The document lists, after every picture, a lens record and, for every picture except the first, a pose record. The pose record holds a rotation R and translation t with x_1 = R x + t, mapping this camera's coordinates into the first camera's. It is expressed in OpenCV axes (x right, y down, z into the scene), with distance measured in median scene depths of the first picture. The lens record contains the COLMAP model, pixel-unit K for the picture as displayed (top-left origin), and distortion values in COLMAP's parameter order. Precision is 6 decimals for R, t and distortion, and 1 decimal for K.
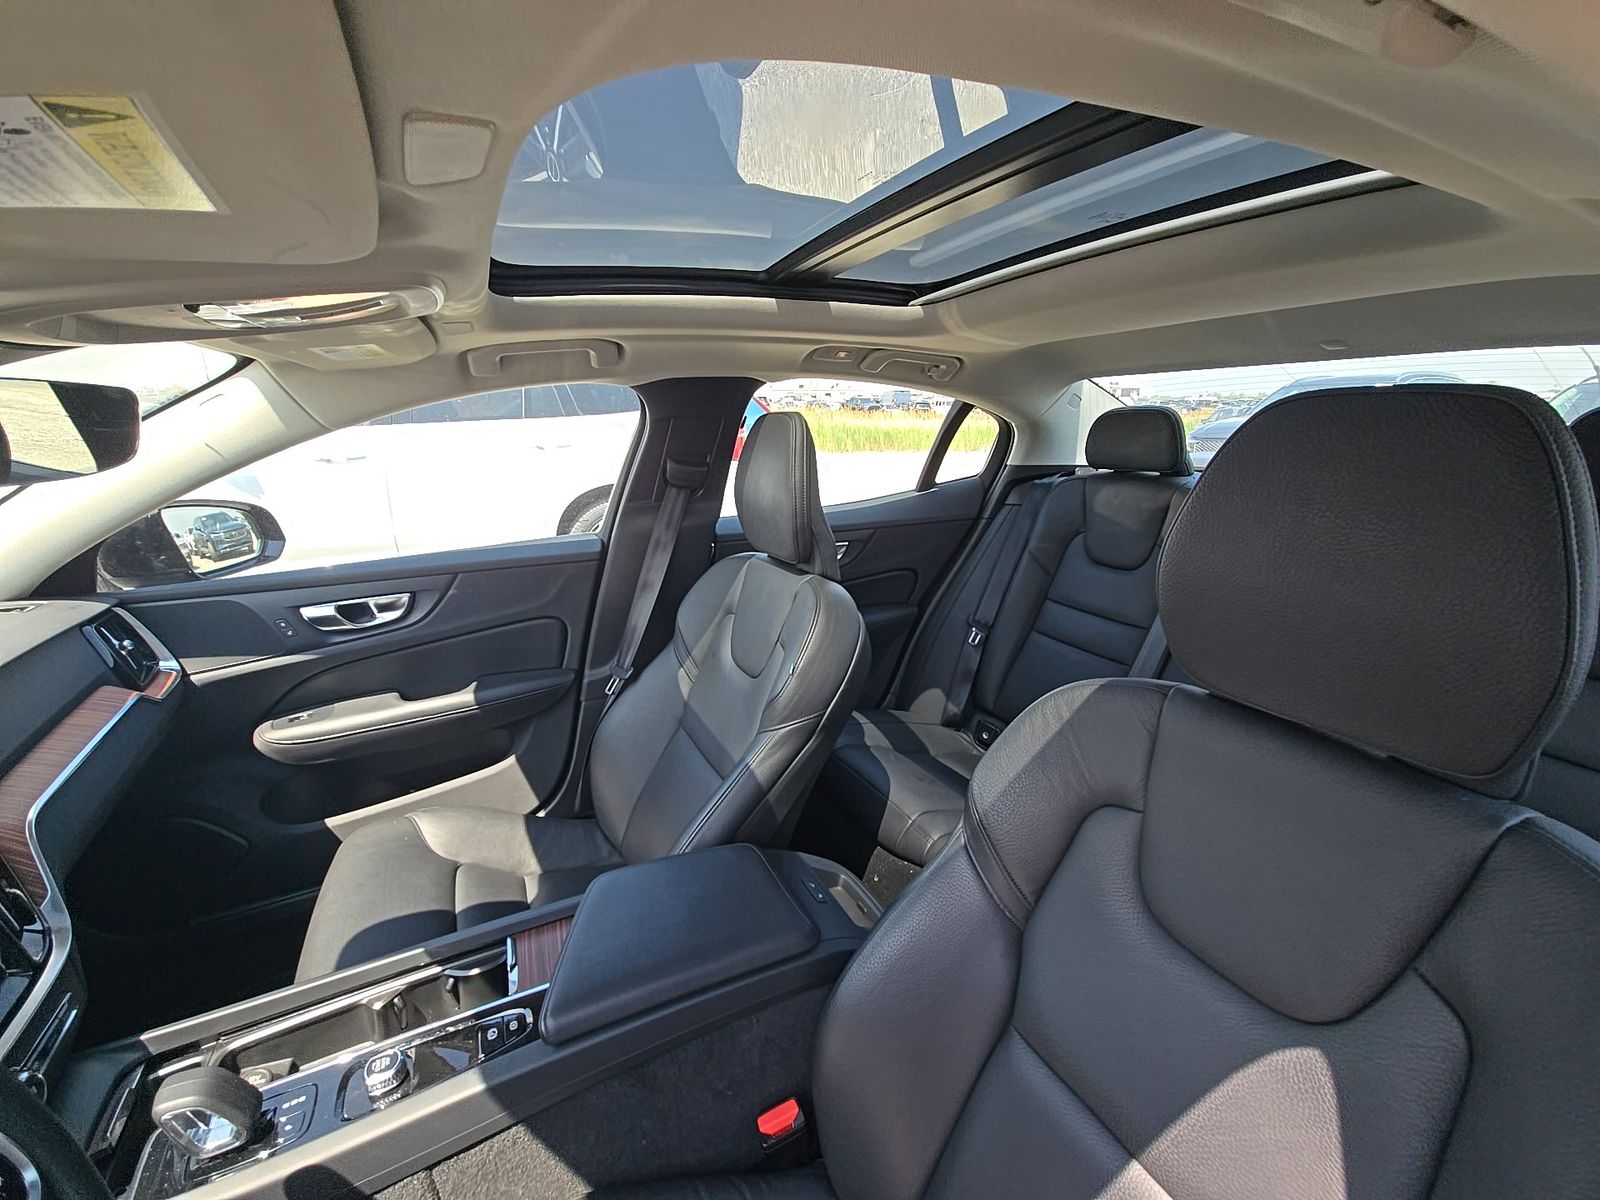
lens RADIAL K [[659.3, 0, 799.9], [0, 659.3, 608.5], [0, 0, 1]] dist [0.009426, -0.003419]
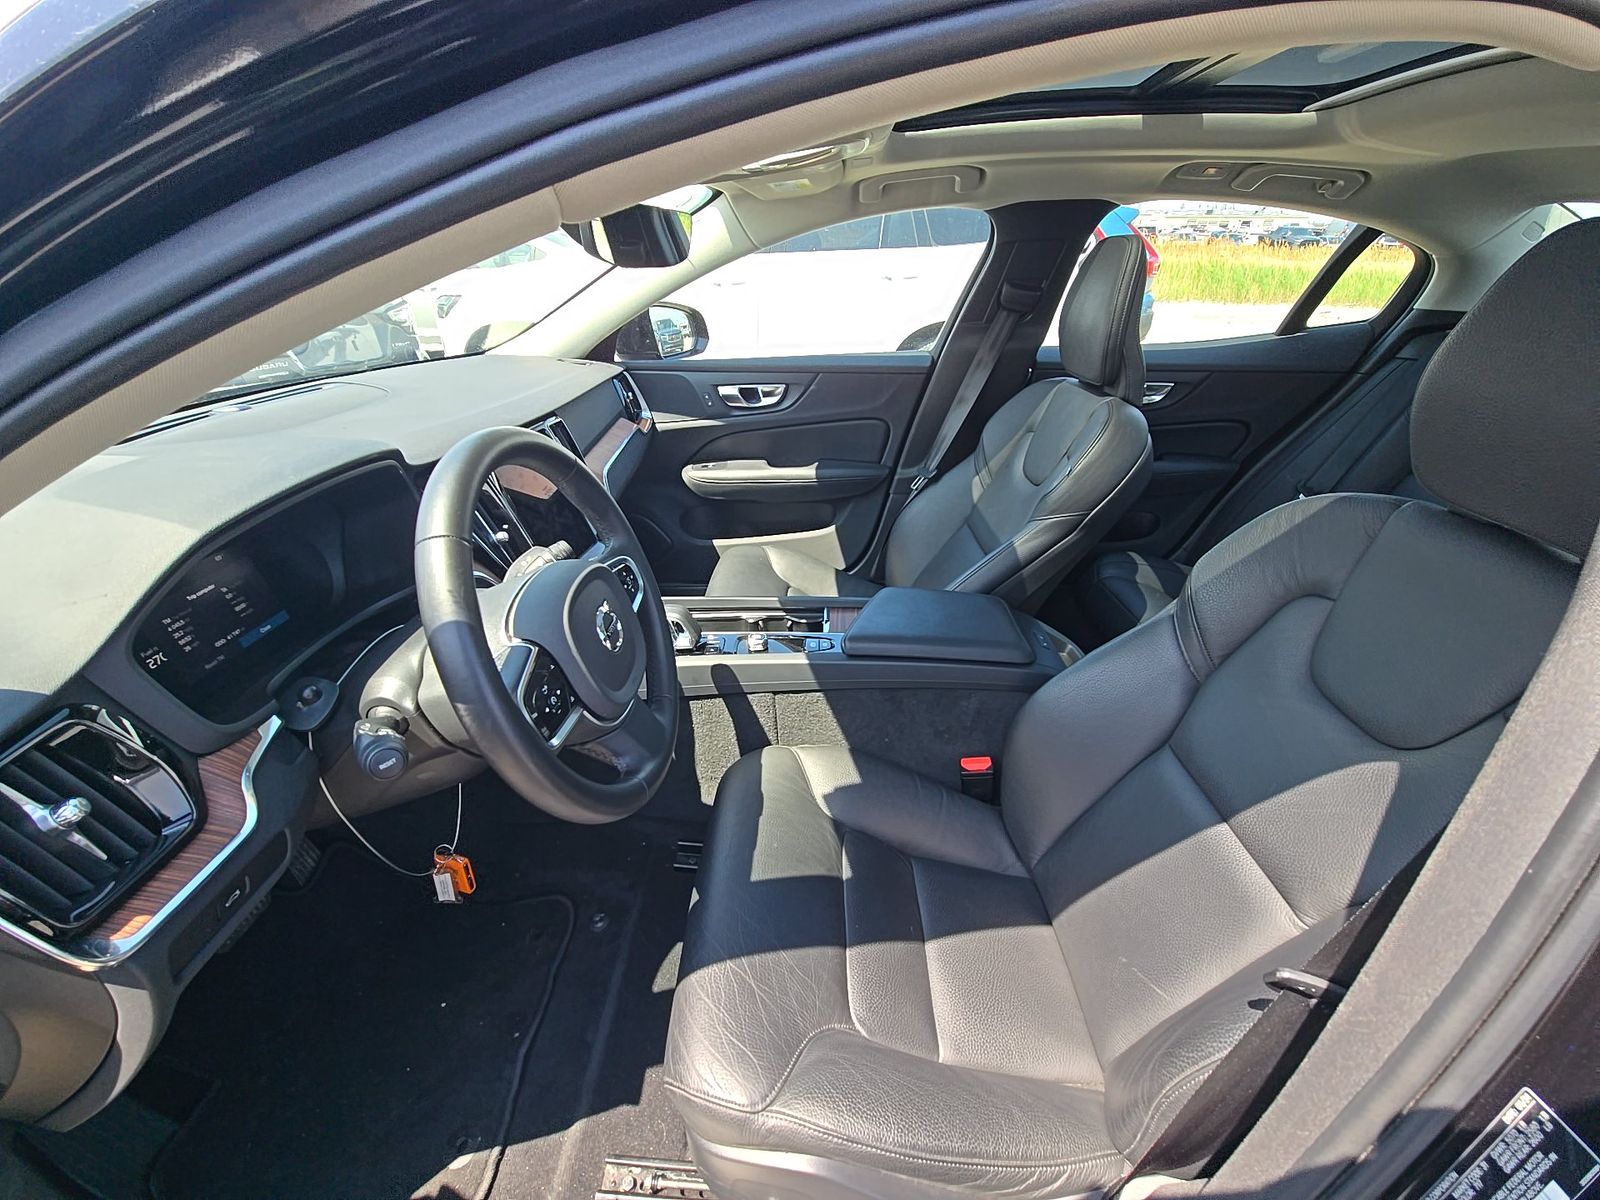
lens RADIAL K [[659.3, 0, 790.5], [0, 659.3, 603.0], [0, 0, 1]] dist [0.009426, -0.003419]
pose [[0.879896, 0.234932, -0.413025, 0.072435], [-0.145182, 0.960578, 0.237093, 0.083933], [0.452444, -0.148653, 0.879316, -0.233822]]
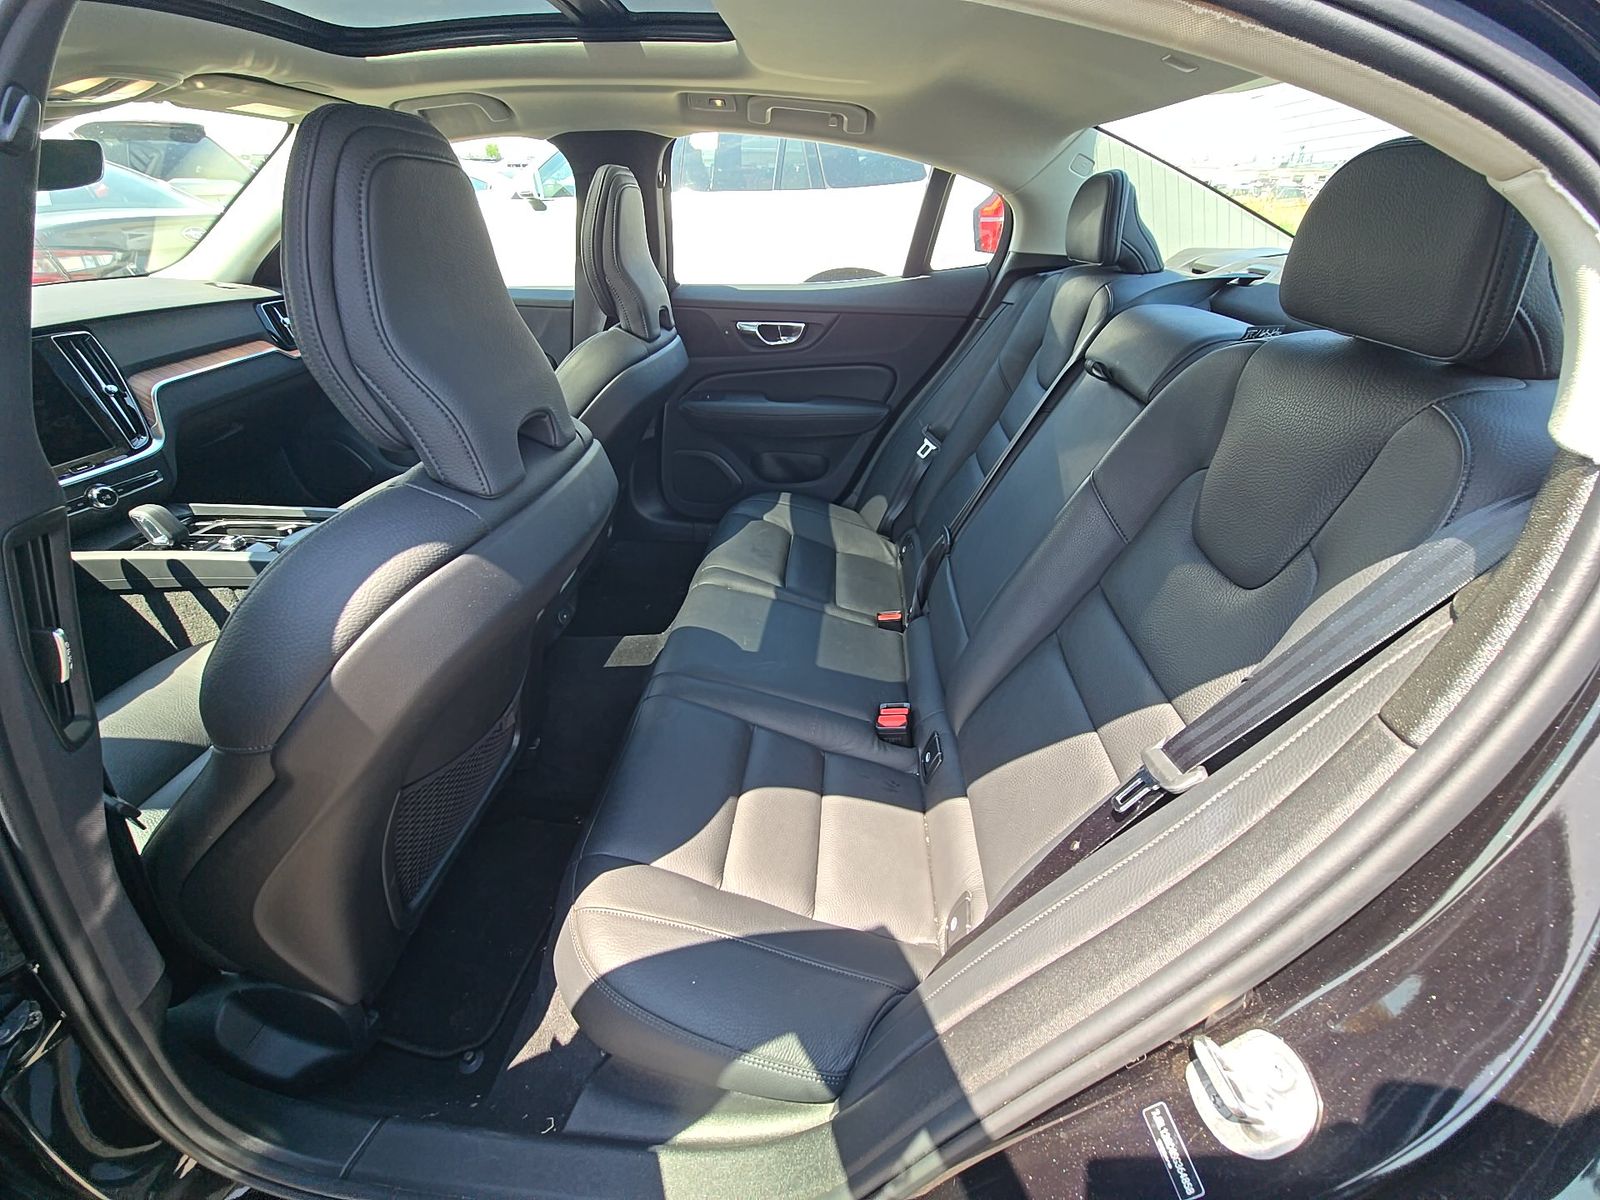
lens RADIAL K [[659.3, 0, 788.7], [0, 659.3, 611.5], [0, 0, 1]] dist [0.009426, -0.003419]
pose [[0.835470, 0.323160, -0.444475, 0.848184], [-0.179760, 0.925034, 0.334662, -0.038864], [0.519304, -0.199701, 0.830929, 0.100379]]
